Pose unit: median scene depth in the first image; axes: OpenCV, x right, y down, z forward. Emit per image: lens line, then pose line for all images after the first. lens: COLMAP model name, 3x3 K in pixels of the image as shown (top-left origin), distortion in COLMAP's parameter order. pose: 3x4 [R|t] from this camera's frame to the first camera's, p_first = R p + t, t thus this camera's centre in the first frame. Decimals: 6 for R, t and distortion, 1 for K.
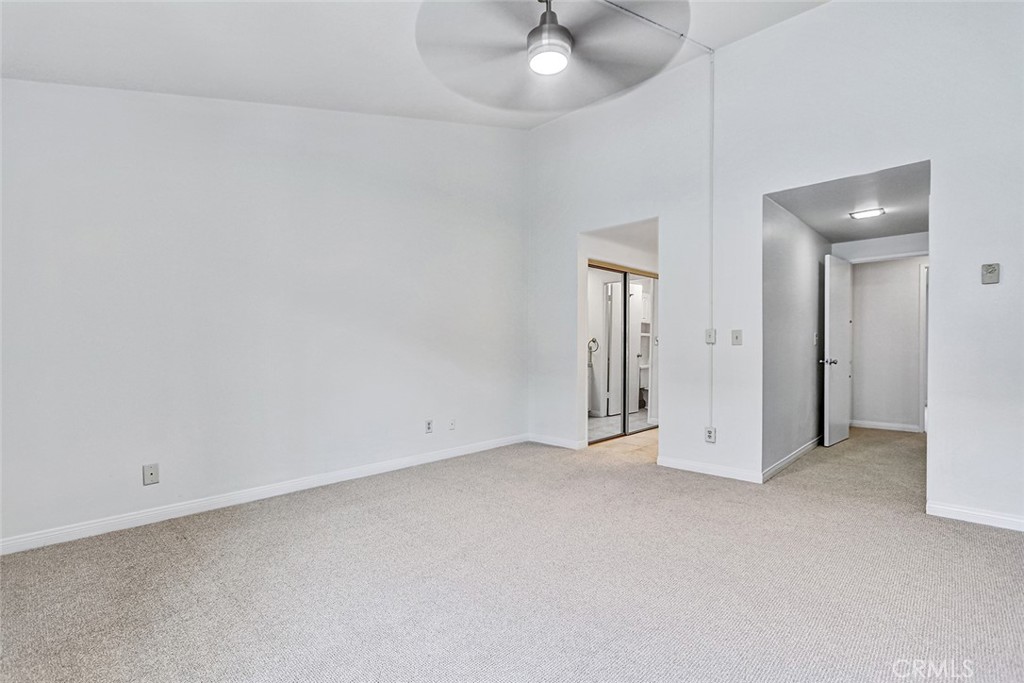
lens RADIAL K [[465.2, 0, 513.5], [0, 465.2, 352.0], [0, 0, 1]] dist [-0.001404, -0.000278]
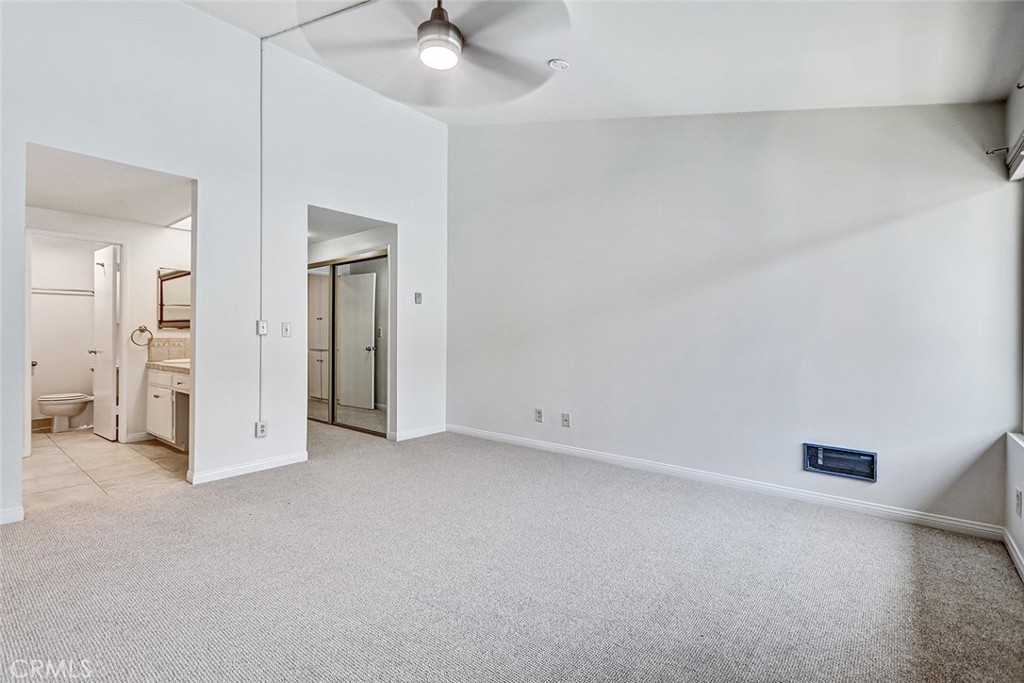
lens RADIAL K [[470.4, 0, 481.9], [0, 470.4, 334.8], [0, 0, 1]] dist [0.000562, 0.000067]
pose [[-0.044468, -0.000013, 0.999011, -0.630707], [0.007329, 0.999973, 0.000340, -0.017718], [-0.998984, 0.007337, -0.044467, 0.633148]]
